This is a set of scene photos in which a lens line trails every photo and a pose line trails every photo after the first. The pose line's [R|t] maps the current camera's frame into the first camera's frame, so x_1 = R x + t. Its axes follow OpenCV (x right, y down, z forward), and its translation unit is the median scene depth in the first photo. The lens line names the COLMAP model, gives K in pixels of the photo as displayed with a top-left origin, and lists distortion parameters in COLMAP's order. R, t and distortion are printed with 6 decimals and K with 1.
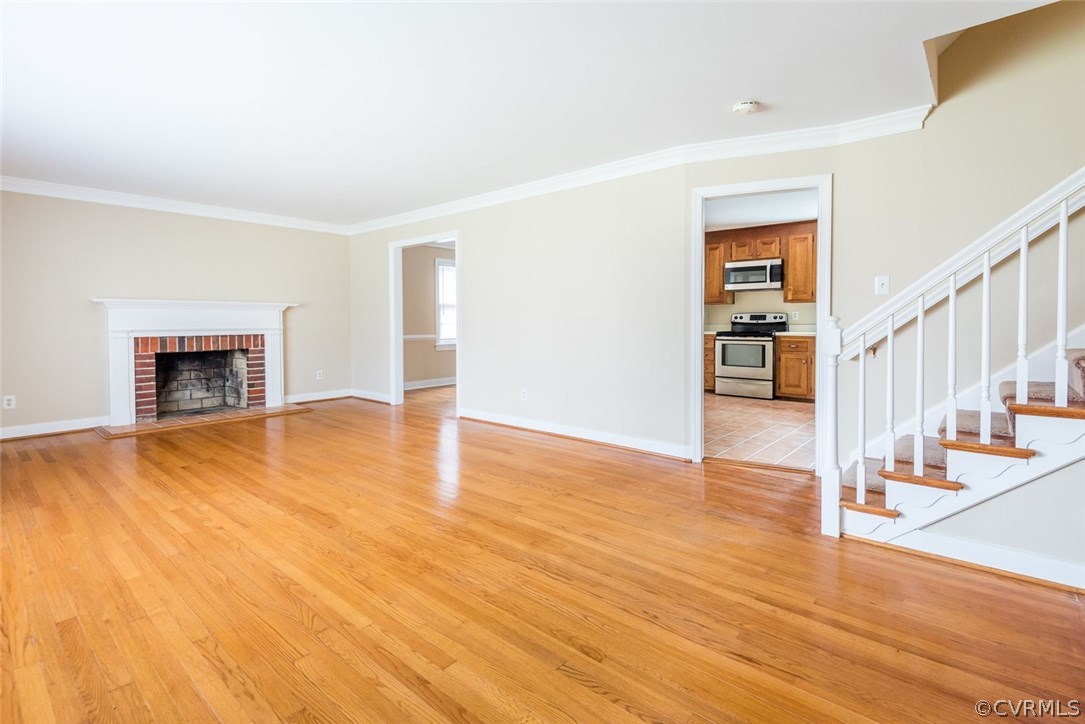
lens RADIAL K [[506.3, 0, 549.1], [0, 506.3, 332.7], [0, 0, 1]] dist [0.019588, -0.000724]
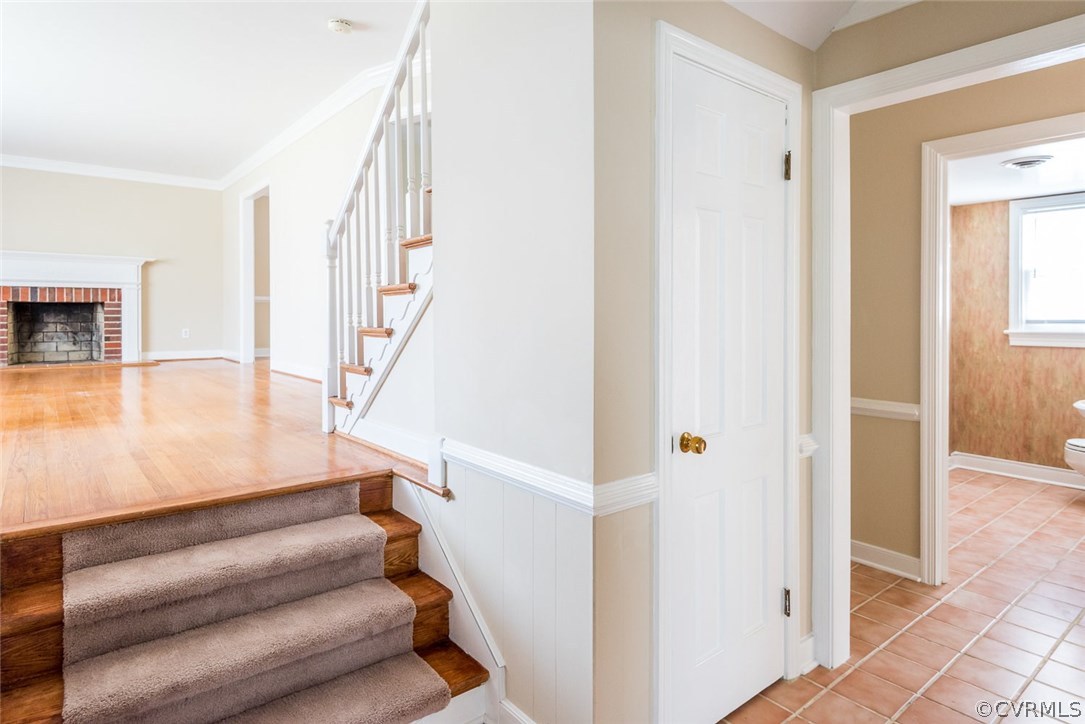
lens RADIAL K [[624.3, 0, 546.5], [0, 624.3, 317.2], [0, 0, 1]] dist [0.002725, 0.002234]
pose [[0.984559, 0.006844, -0.174921, 0.485362], [-0.010244, 0.999776, -0.018545, 0.074544], [0.174755, 0.020051, 0.984408, -0.066955]]
